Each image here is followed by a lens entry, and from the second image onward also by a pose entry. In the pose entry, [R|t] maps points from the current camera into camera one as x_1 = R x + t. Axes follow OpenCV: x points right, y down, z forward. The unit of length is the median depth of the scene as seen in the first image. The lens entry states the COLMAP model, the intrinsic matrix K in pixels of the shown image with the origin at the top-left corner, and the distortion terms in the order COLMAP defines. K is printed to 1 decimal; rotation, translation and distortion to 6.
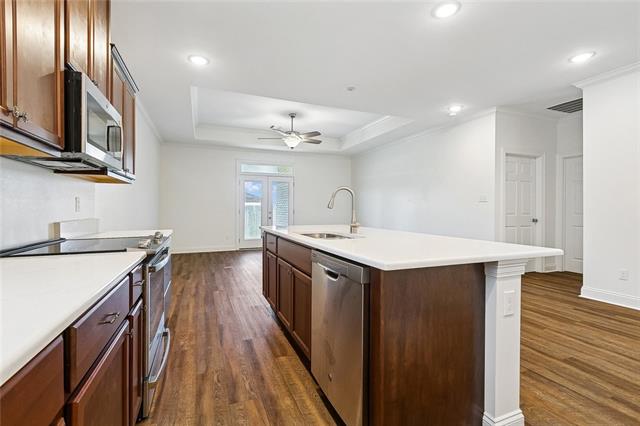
lens RADIAL K [[290.1, 0, 316.9], [0, 290.1, 208.7], [0, 0, 1]] dist [-0.000965, 0.000217]
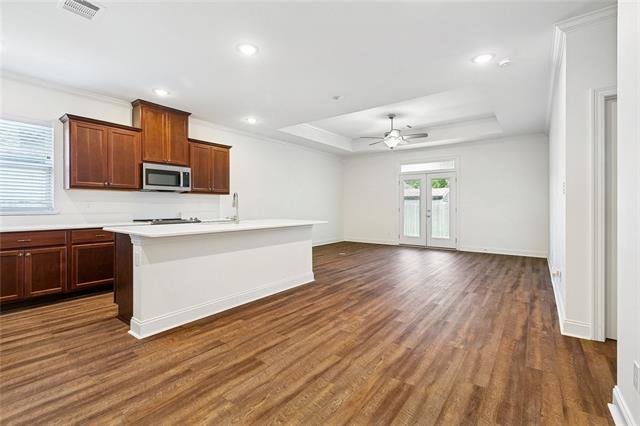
lens RADIAL K [[290.1, 0, 317.9], [0, 290.1, 205.0], [0, 0, 1]] dist [-0.000965, 0.000217]
pose [[0.511740, -0.002987, -0.859135, 1.306790], [-0.002002, 0.999987, -0.004669, -0.001704], [0.859138, 0.004110, 0.511727, 0.483334]]
